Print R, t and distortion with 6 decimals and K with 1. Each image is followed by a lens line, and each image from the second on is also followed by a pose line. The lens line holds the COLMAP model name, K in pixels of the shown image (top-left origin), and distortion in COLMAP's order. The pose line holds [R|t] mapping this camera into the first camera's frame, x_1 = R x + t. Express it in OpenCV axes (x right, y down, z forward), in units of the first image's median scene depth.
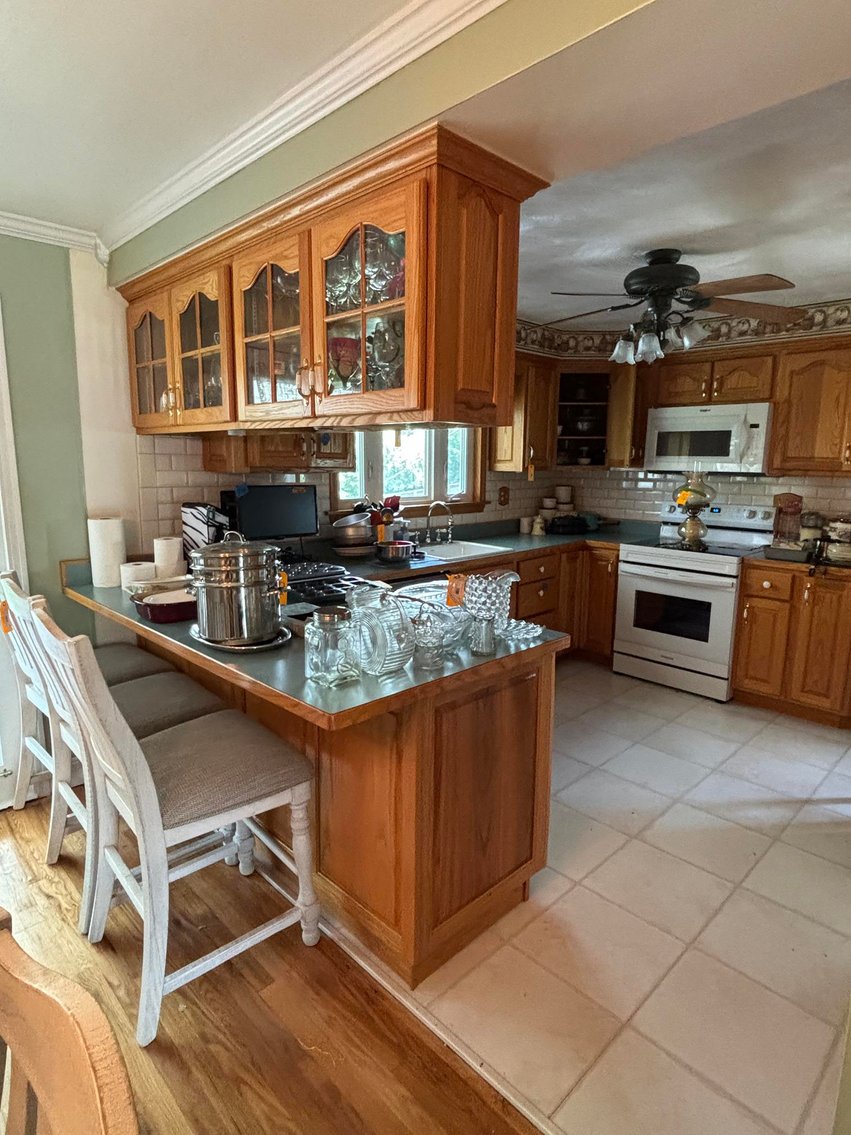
lens RADIAL K [[640.8, 0, 422.8], [0, 640.8, 561.8], [0, 0, 1]] dist [0.000318, -0.002329]
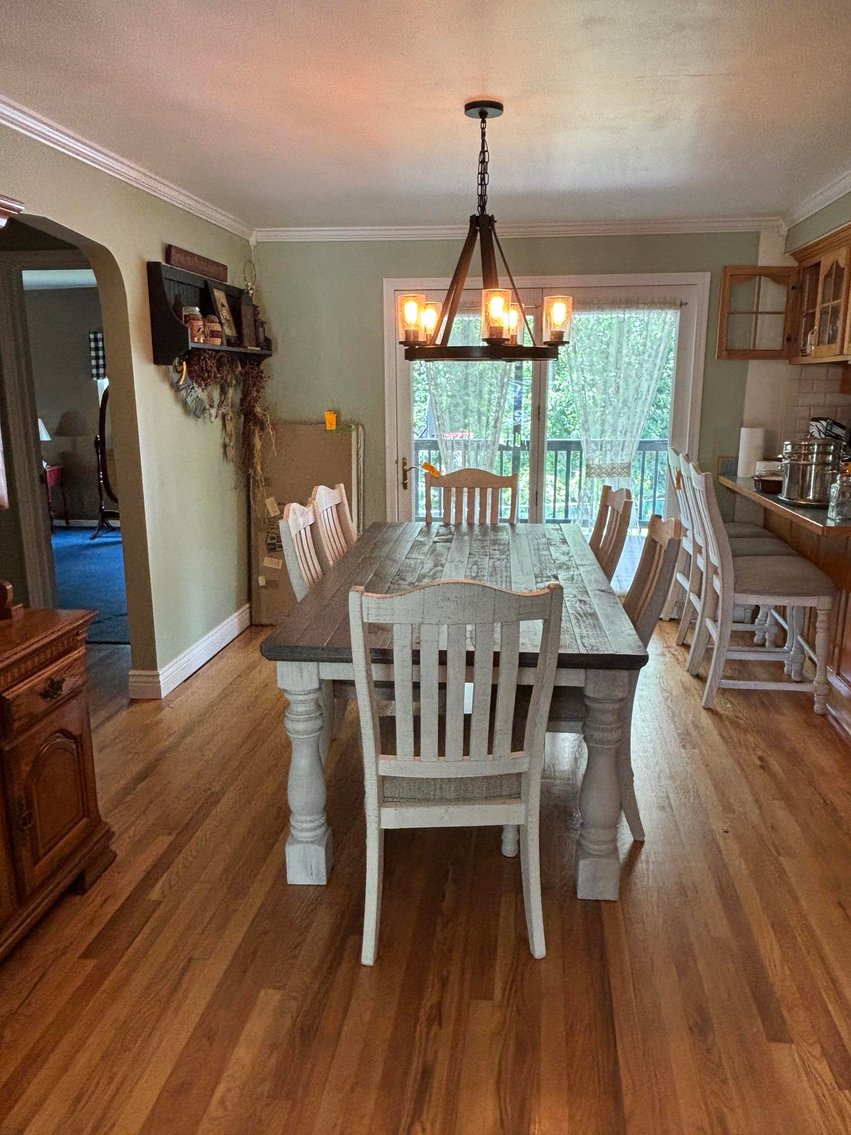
lens RADIAL K [[825.7, 0, 433.0], [0, 825.7, 568.6], [0, 0, 1]] dist [0.001247, -0.001256]
pose [[0.628036, 0.169007, -0.759610, 0.489402], [-0.128960, 0.985238, 0.112585, 0.125979], [0.767424, 0.027252, 0.640561, -0.679087]]
